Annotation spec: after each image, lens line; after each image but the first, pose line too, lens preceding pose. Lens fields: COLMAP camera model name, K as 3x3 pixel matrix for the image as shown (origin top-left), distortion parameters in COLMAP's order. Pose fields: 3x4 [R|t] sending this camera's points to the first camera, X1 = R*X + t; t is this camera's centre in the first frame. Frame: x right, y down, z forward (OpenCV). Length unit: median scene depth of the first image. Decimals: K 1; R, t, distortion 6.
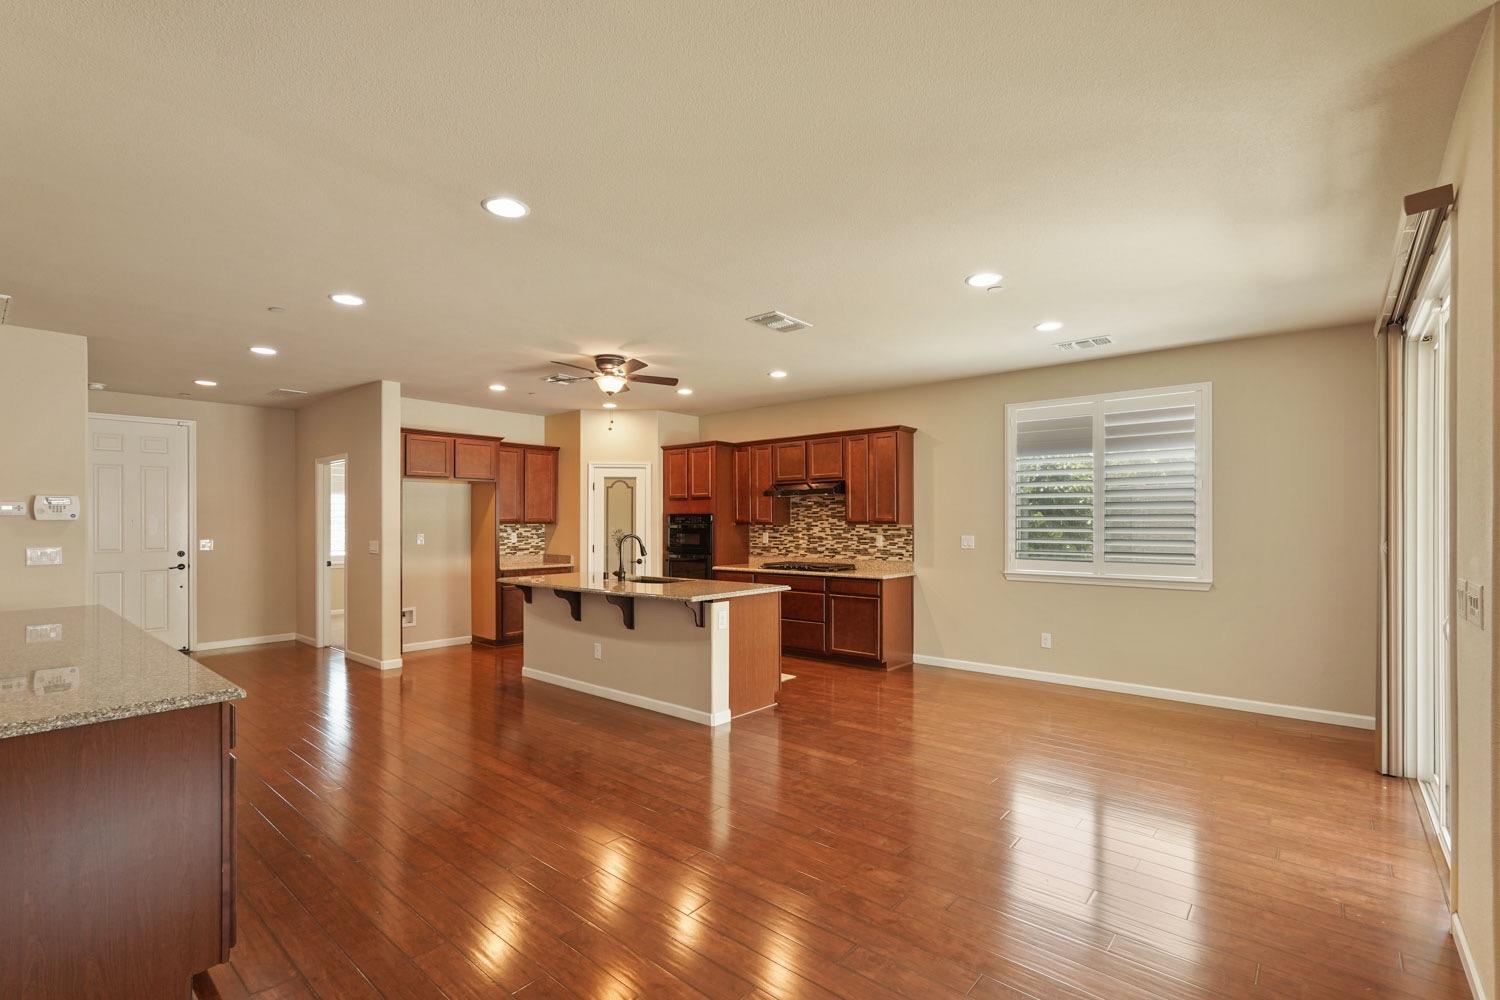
lens RADIAL K [[671.1, 0, 750.5], [0, 671.1, 525.5], [0, 0, 1]] dist [-0.002730, -0.000180]
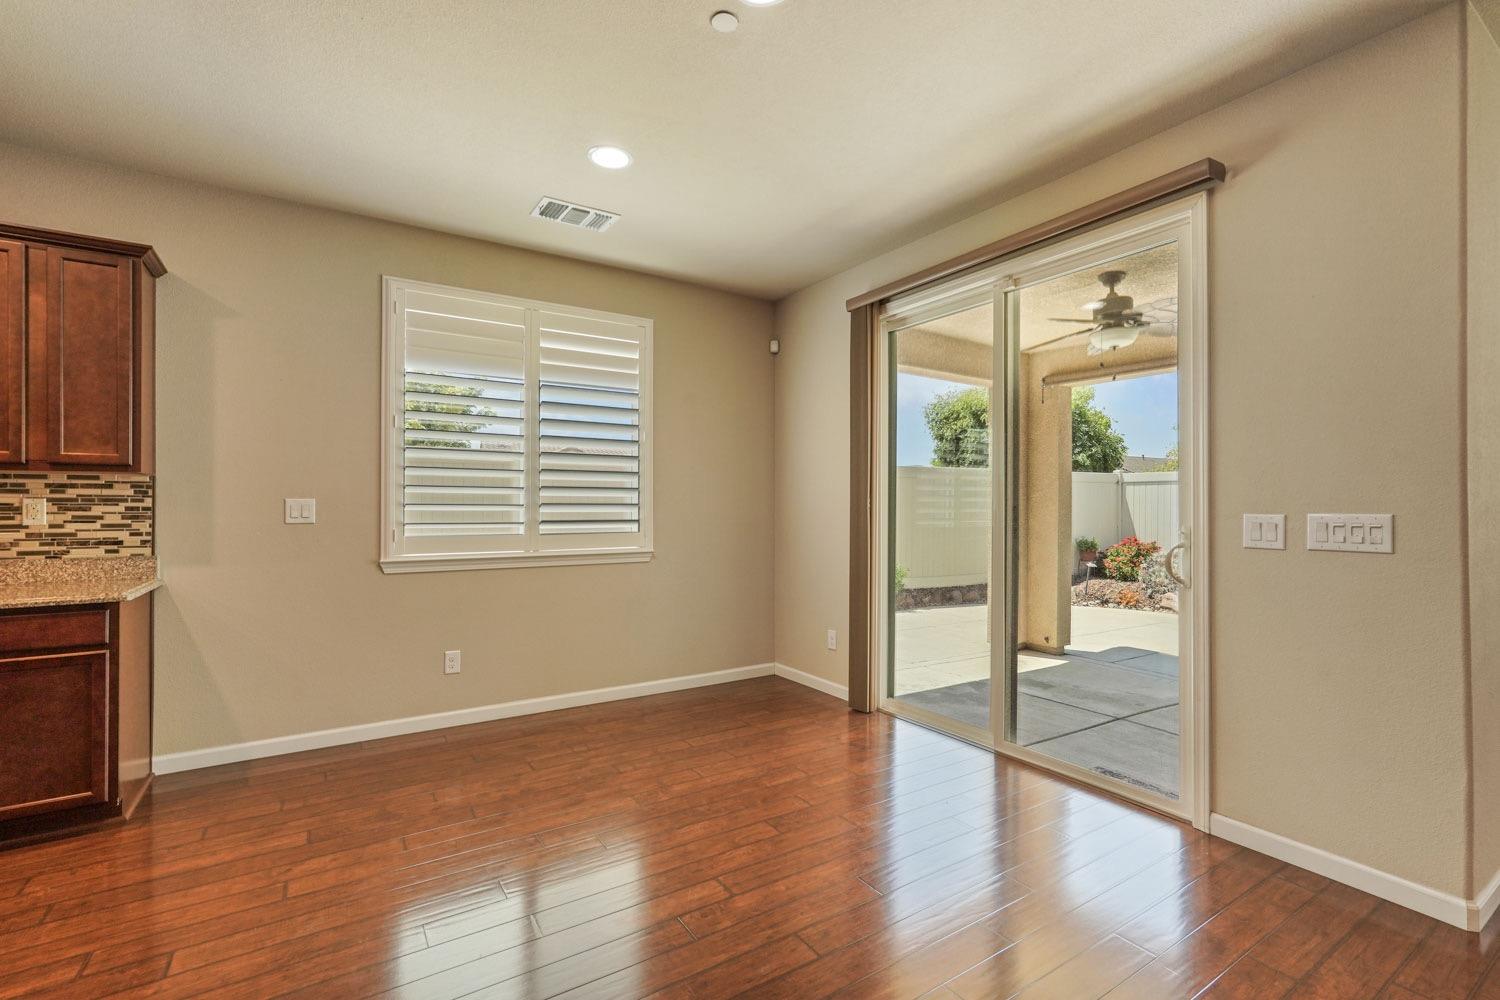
lens RADIAL K [[679.1, 0, 754.5], [0, 679.1, 500.9], [0, 0, 1]] dist [-0.013885, 0.009448]
pose [[0.286421, 0.005993, 0.958085, -0.076413], [0.002664, 0.999972, -0.007052, 0.018961], [-0.958100, 0.004572, 0.286397, 0.435504]]
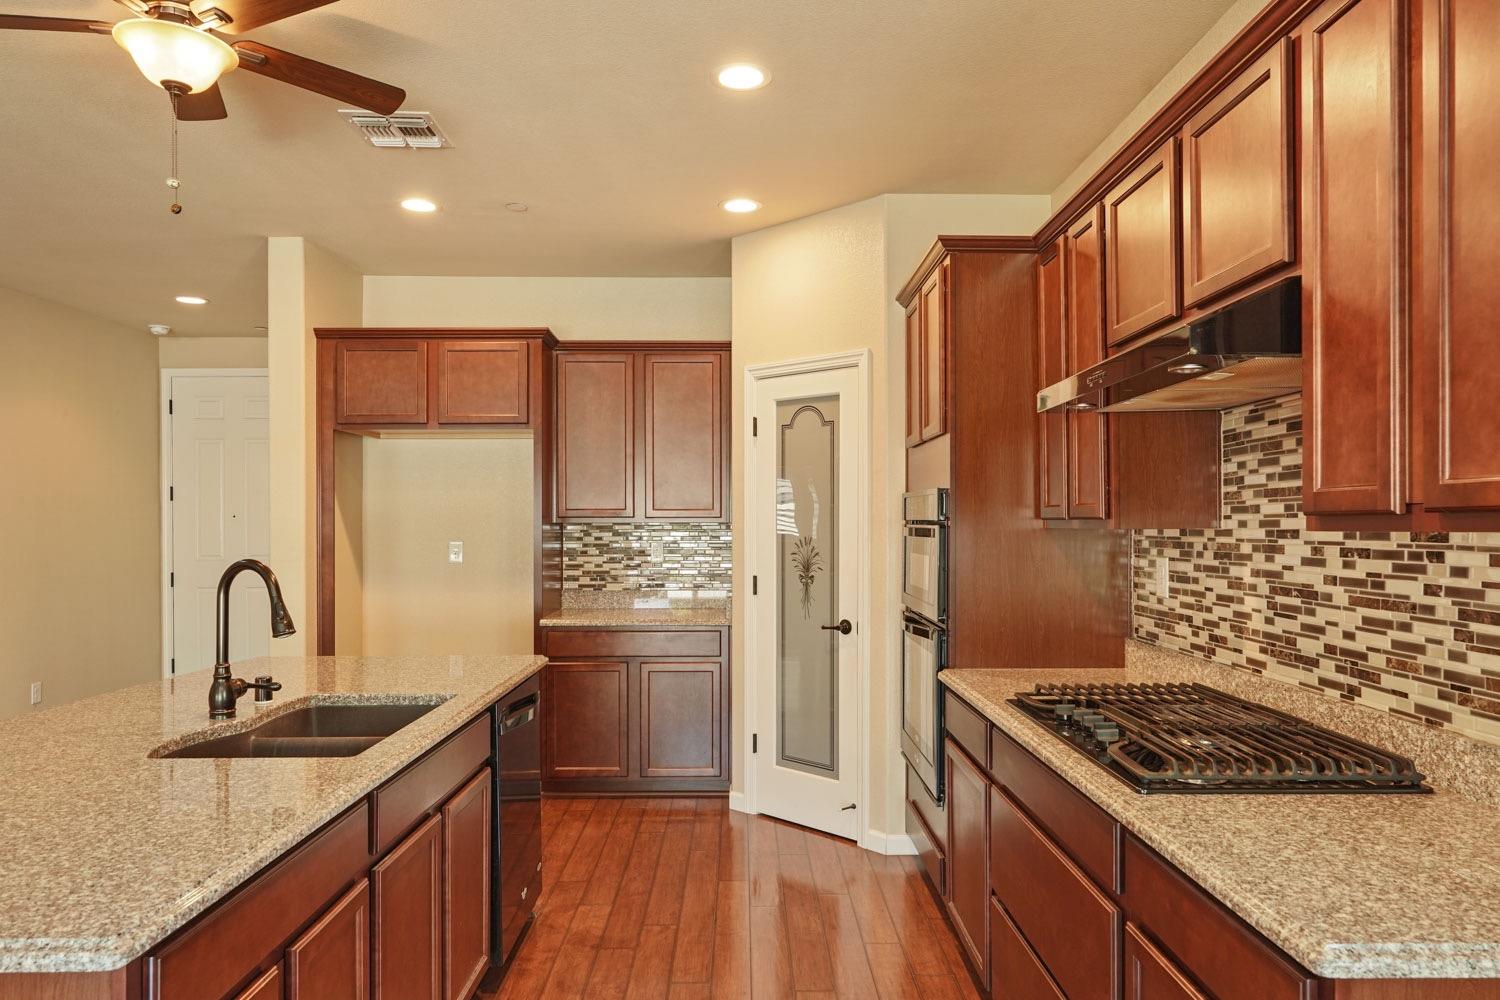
lens RADIAL K [[999.8, 0, 760.7], [0, 999.8, 515.9], [0, 0, 1]] dist [-0.000333, 0.001920]
pose [[0.669306, -0.002016, -0.742984, 0.225534], [-0.004026, 0.999972, -0.006340, -0.002637], [0.742976, 0.007234, 0.669279, 0.680622]]
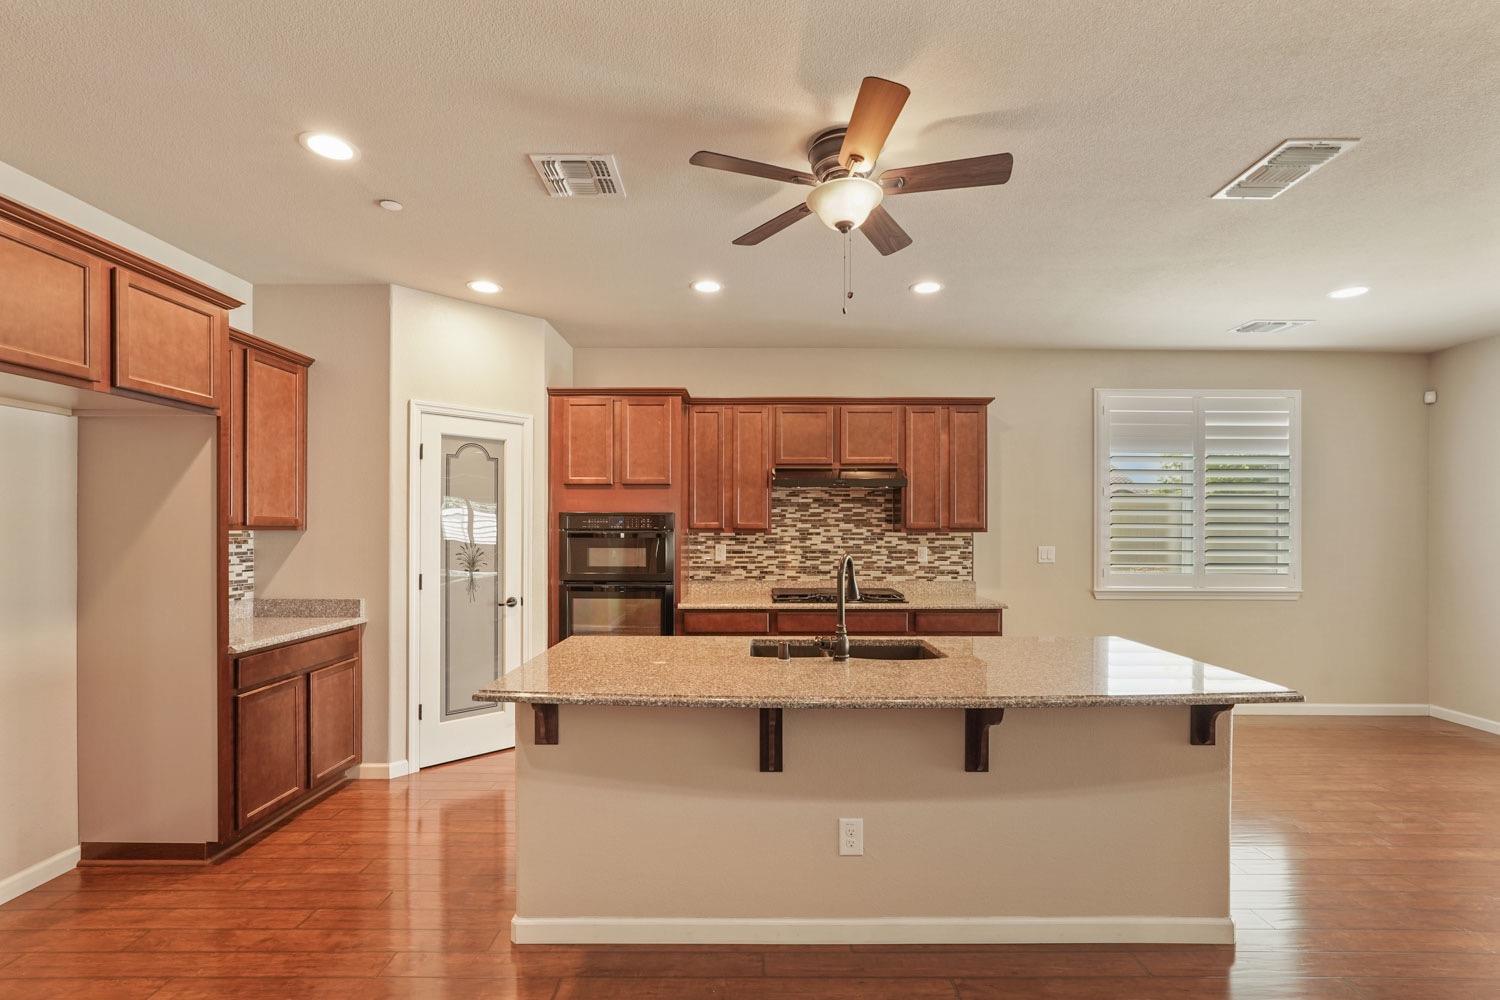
lens RADIAL K [[671.1, 0, 750.5], [0, 671.1, 525.5], [0, 0, 1]] dist [-0.002730, -0.000180]
pose [[0.758962, 0.006843, 0.651099, -0.406713], [-0.000966, 0.999956, -0.009383, -0.001625], [-0.651135, 0.006492, 0.758935, 0.541128]]
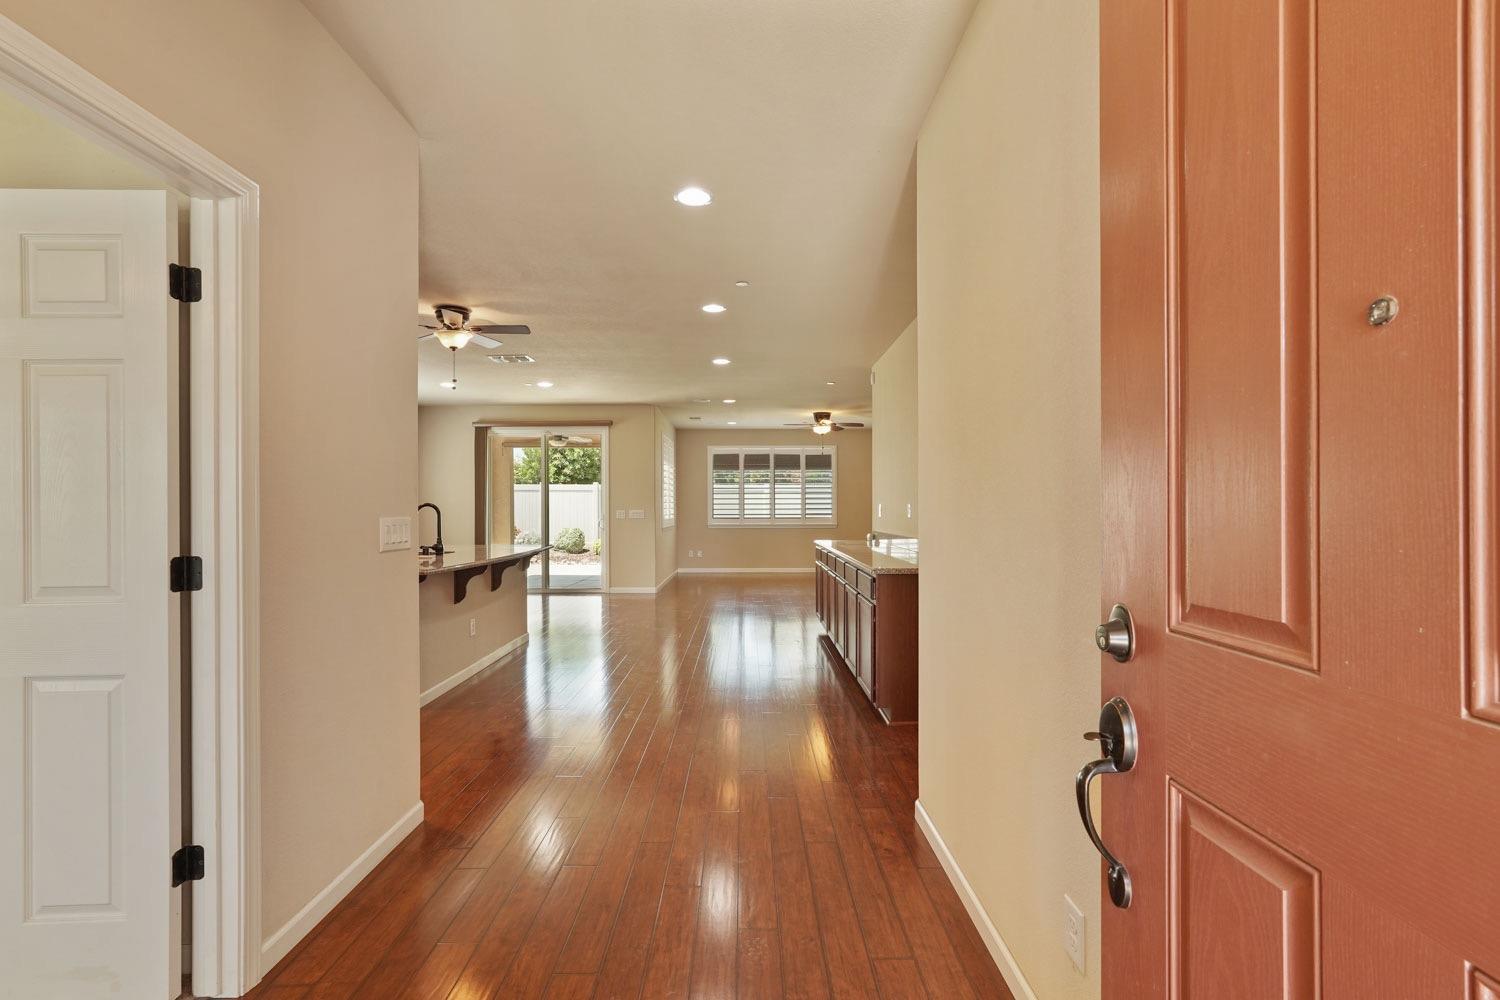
lens RADIAL K [[662.6, 0, 756.0], [0, 662.6, 503.8], [0, 0, 1]] dist [-0.011065, 0.007212]
pose [[-0.665909, 0.006782, 0.746002, -0.860618], [0.008564, 0.999962, -0.001446, 0.015026], [-0.745984, 0.005426, -0.665942, 0.975192]]
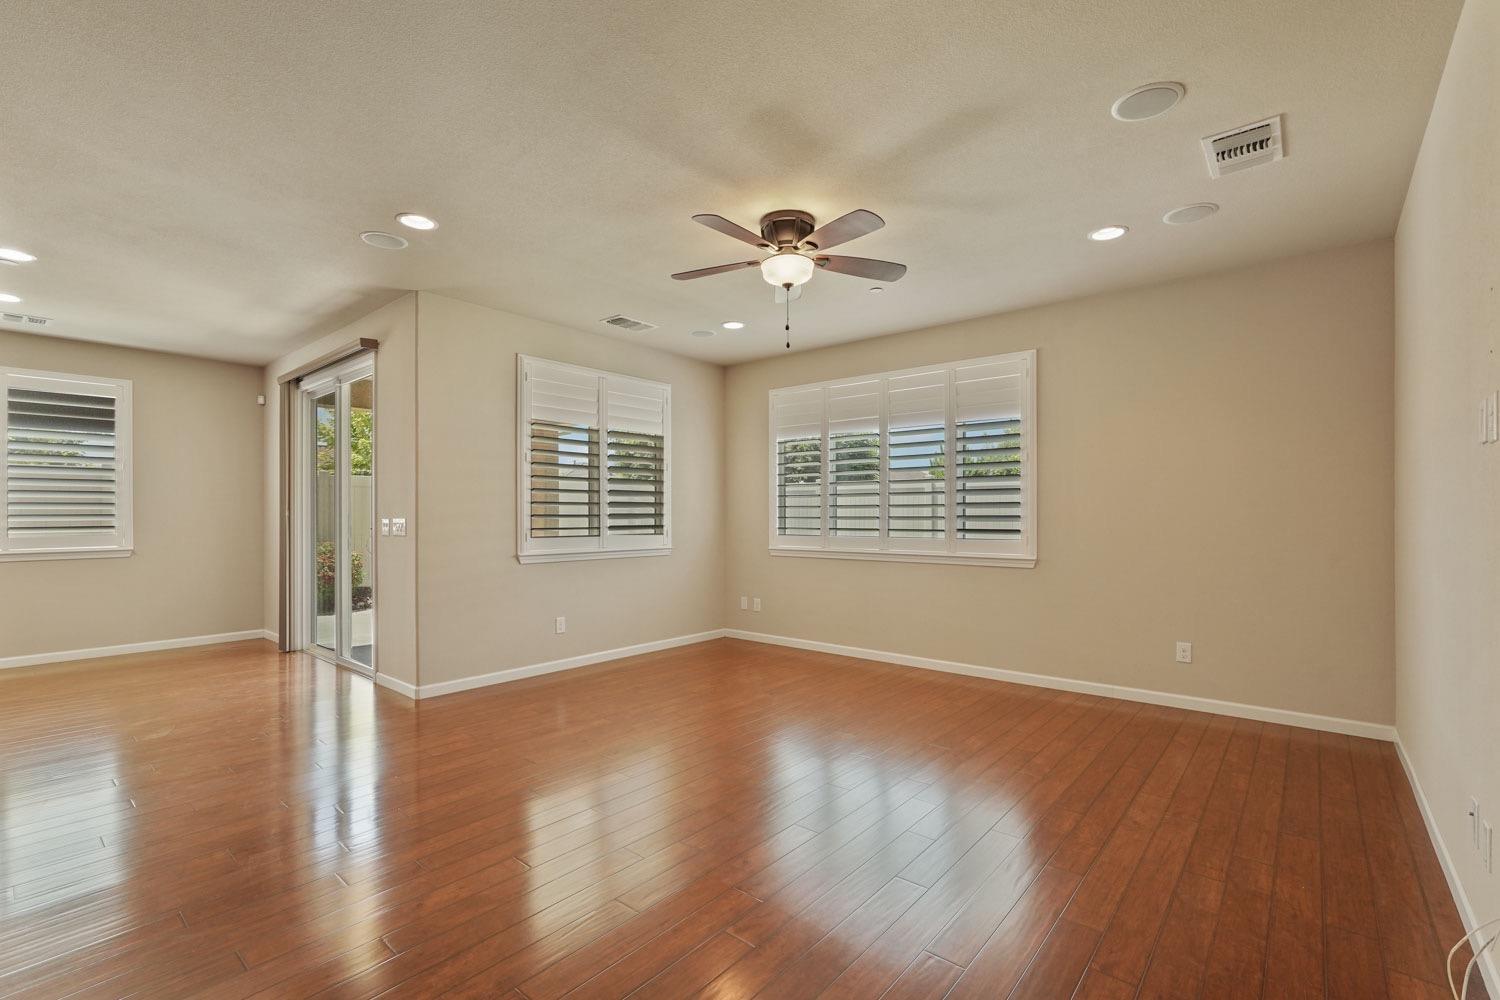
lens RADIAL K [[670.4, 0, 747.1], [0, 670.4, 512.4], [0, 0, 1]] dist [-0.014452, 0.008563]
pose [[-0.006033, 0.001531, 0.999981, -0.348509], [0.007534, 0.999971, -0.001485, 0.021939], [-0.999953, 0.007525, -0.006044, -0.061961]]
